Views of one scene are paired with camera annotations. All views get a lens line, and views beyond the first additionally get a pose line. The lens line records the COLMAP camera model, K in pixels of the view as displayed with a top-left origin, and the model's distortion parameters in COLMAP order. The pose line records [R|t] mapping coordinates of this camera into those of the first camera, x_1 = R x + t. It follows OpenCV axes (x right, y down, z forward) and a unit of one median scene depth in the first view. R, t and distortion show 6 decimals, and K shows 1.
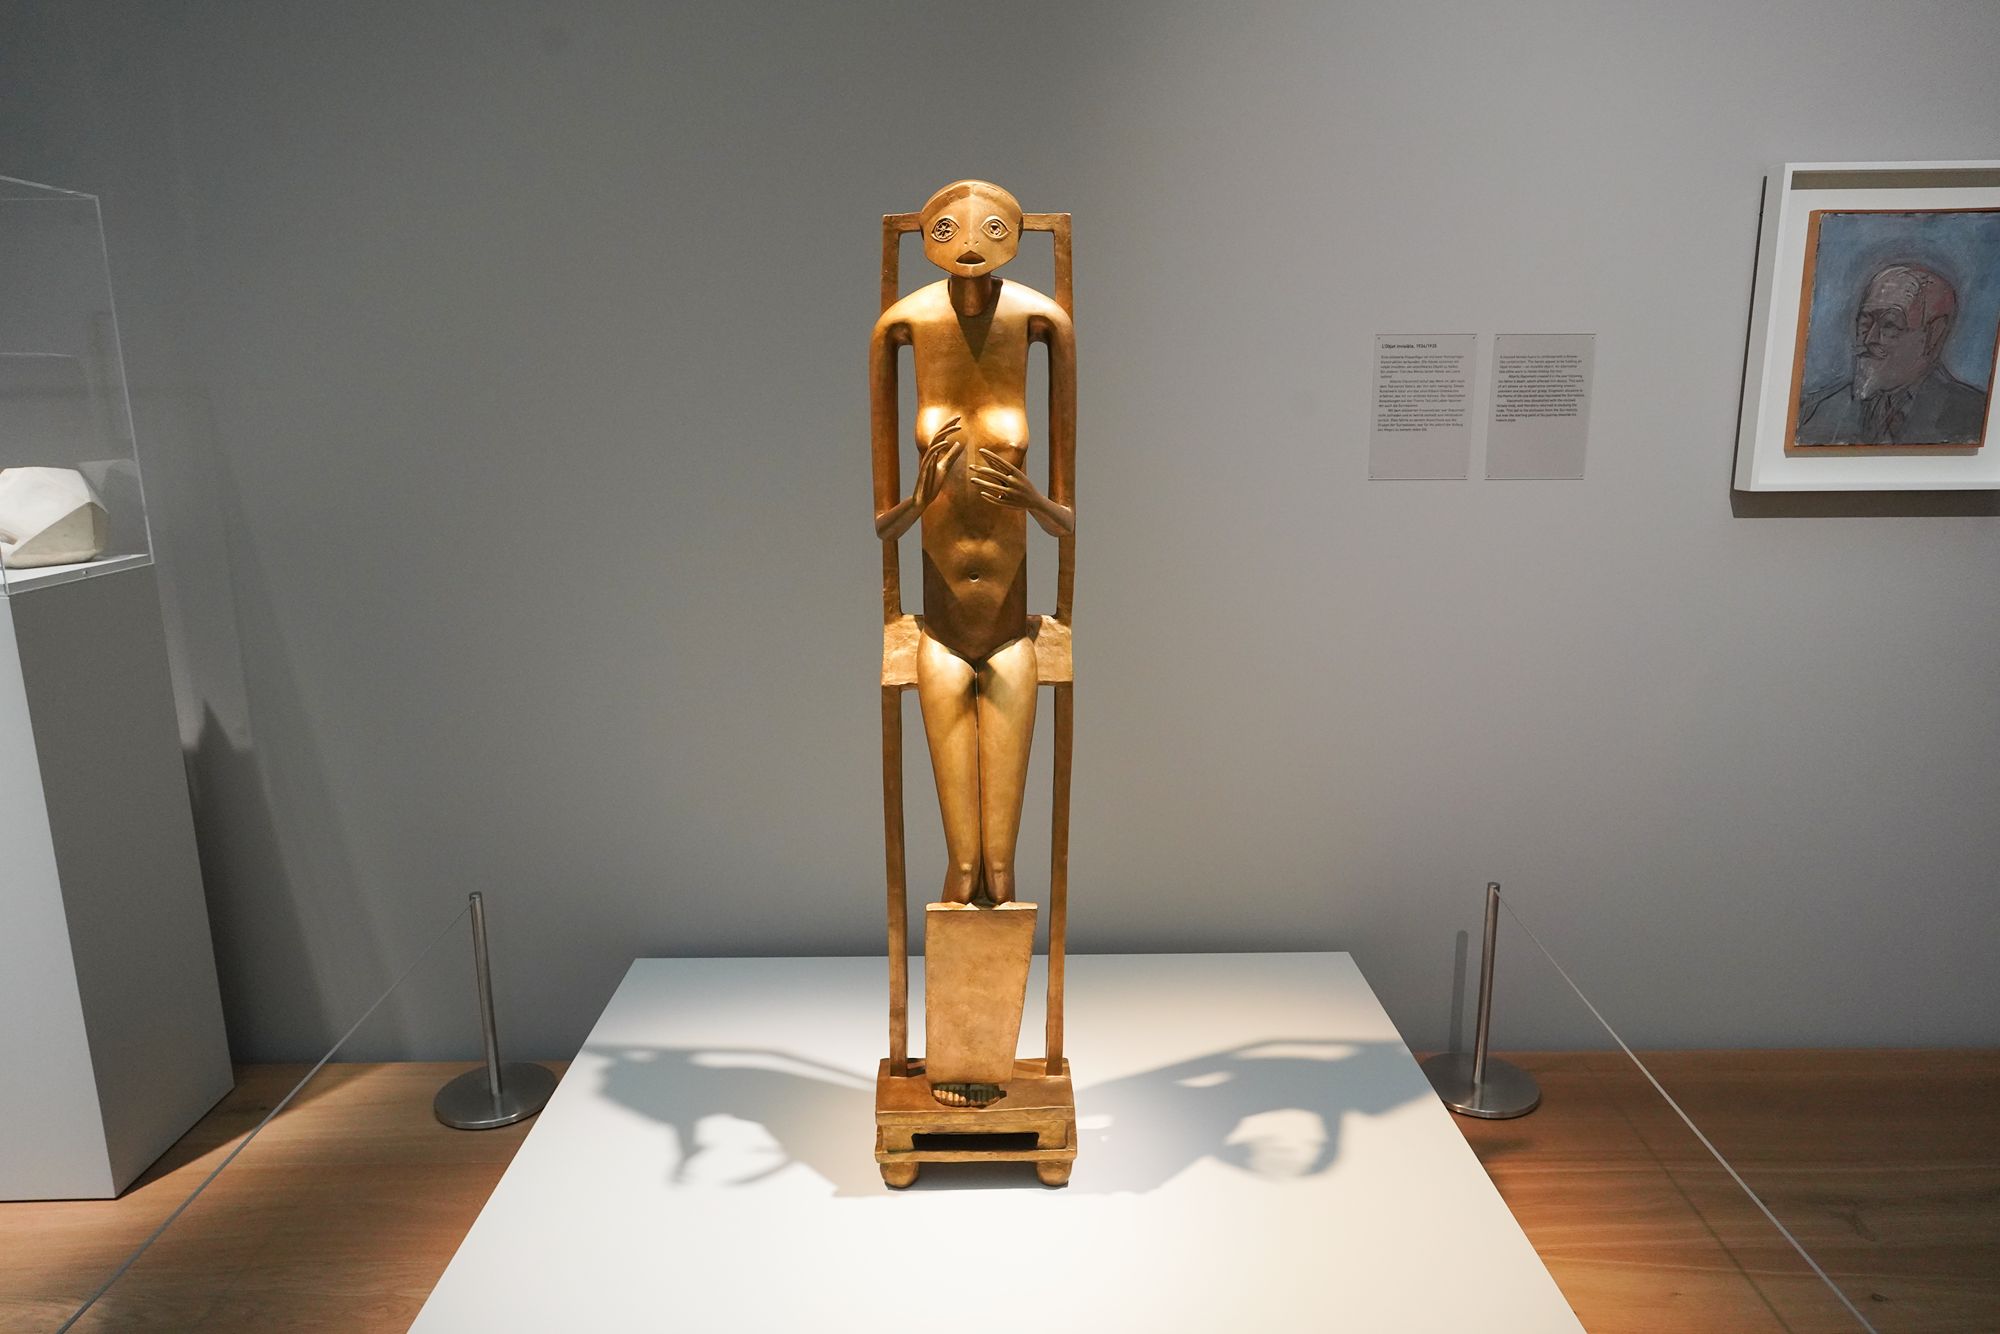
lens RADIAL K [[1313.5, 0, 997.8], [0, 1313.5, 680.3], [0, 0, 1]] dist [-0.017265, 0.001934]
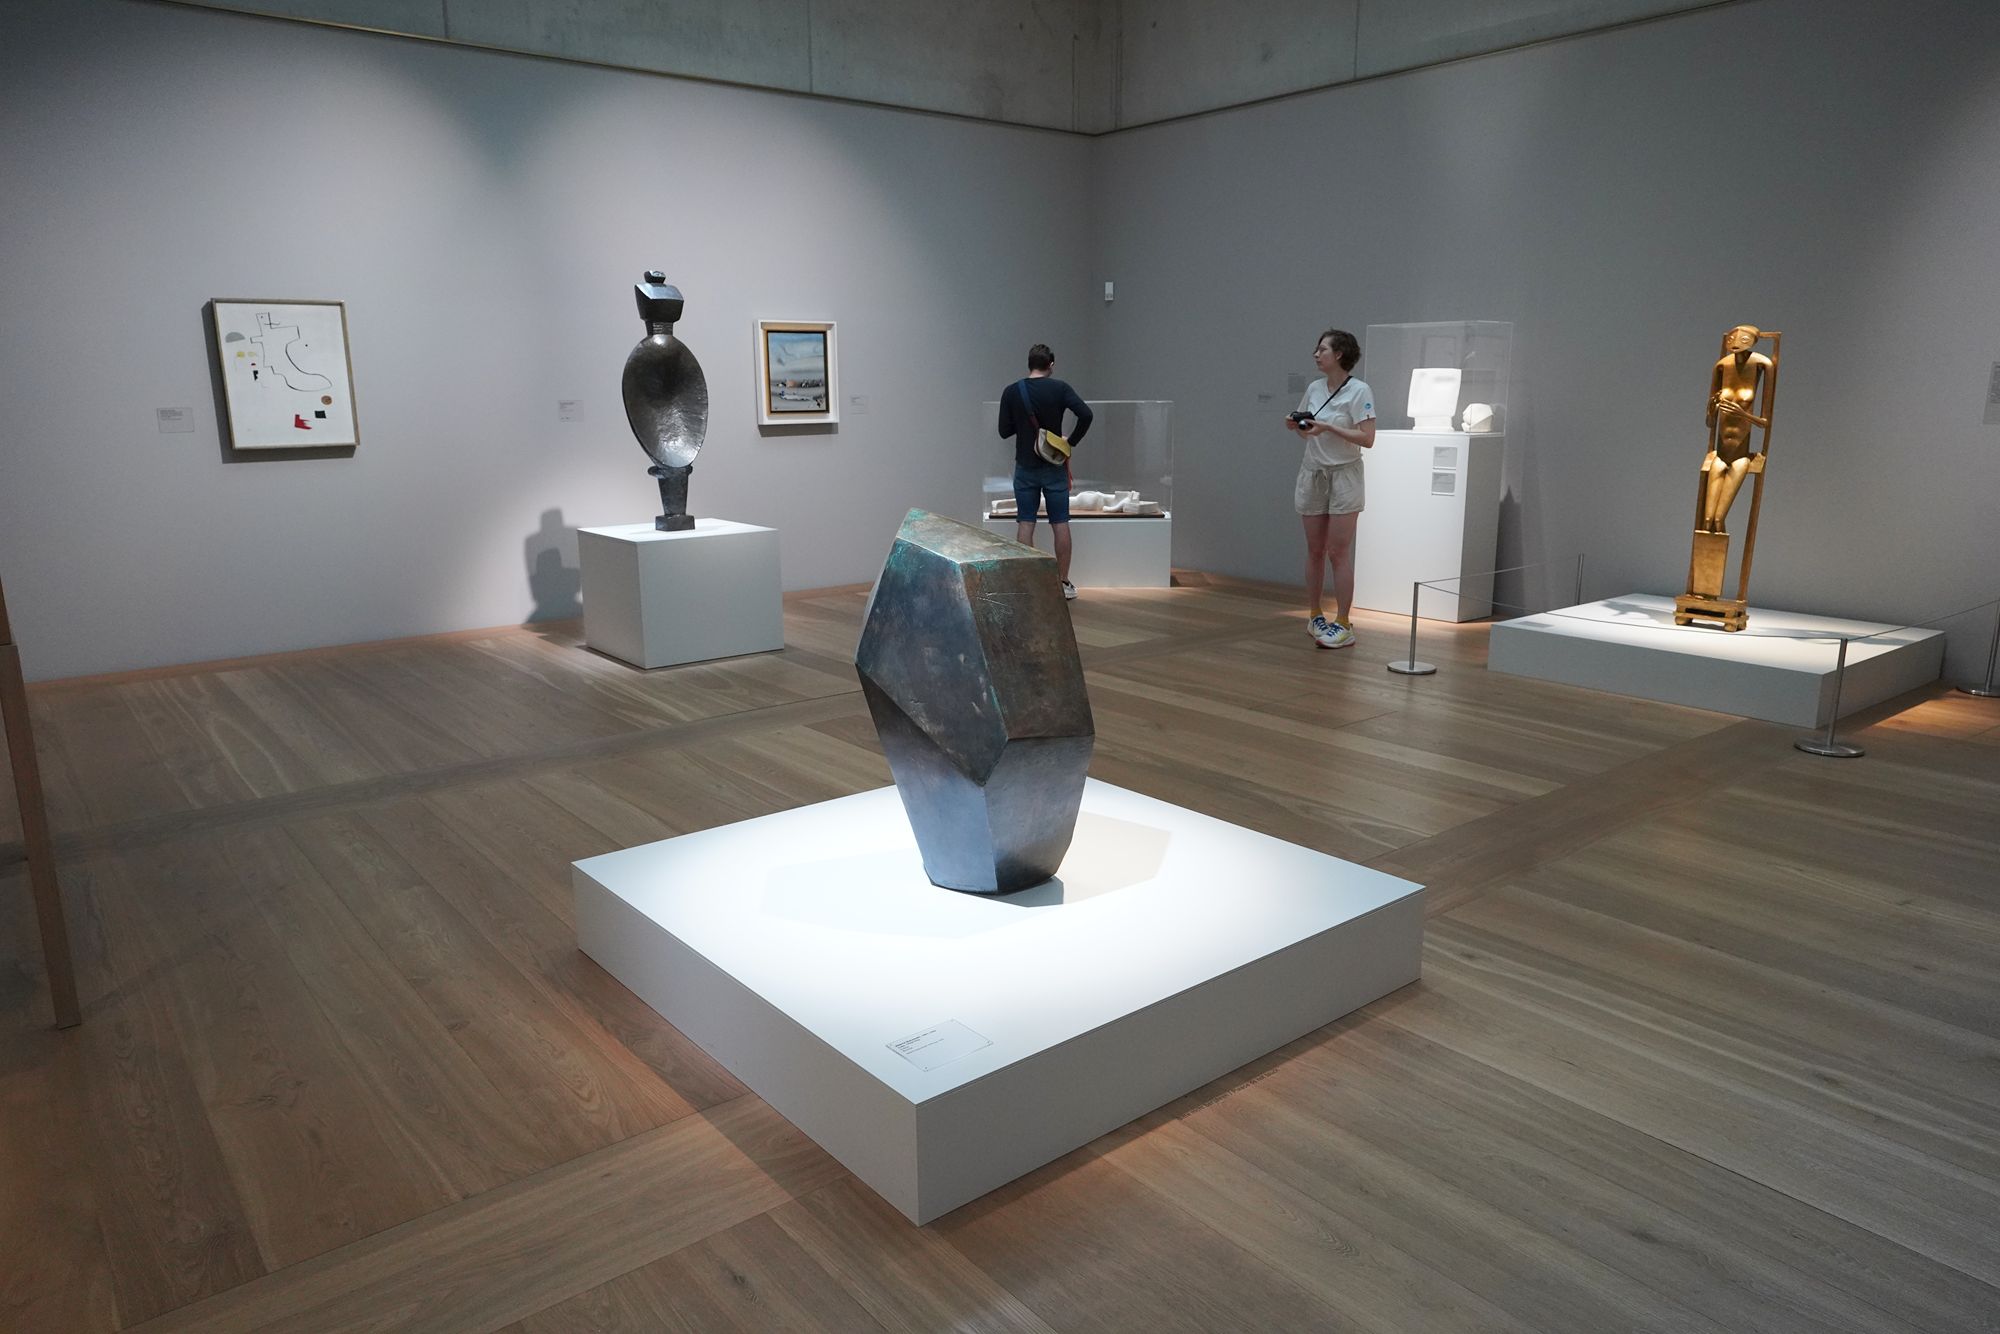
lens RADIAL K [[1313.5, 0, 988.5], [0, 1313.5, 673.8], [0, 0, 1]] dist [-0.017265, 0.001934]
pose [[0.617255, 0.171602, -0.767821, 1.494285], [-0.171360, 0.981817, 0.081672, 0.573278], [0.767875, 0.081161, 0.635438, -2.582540]]
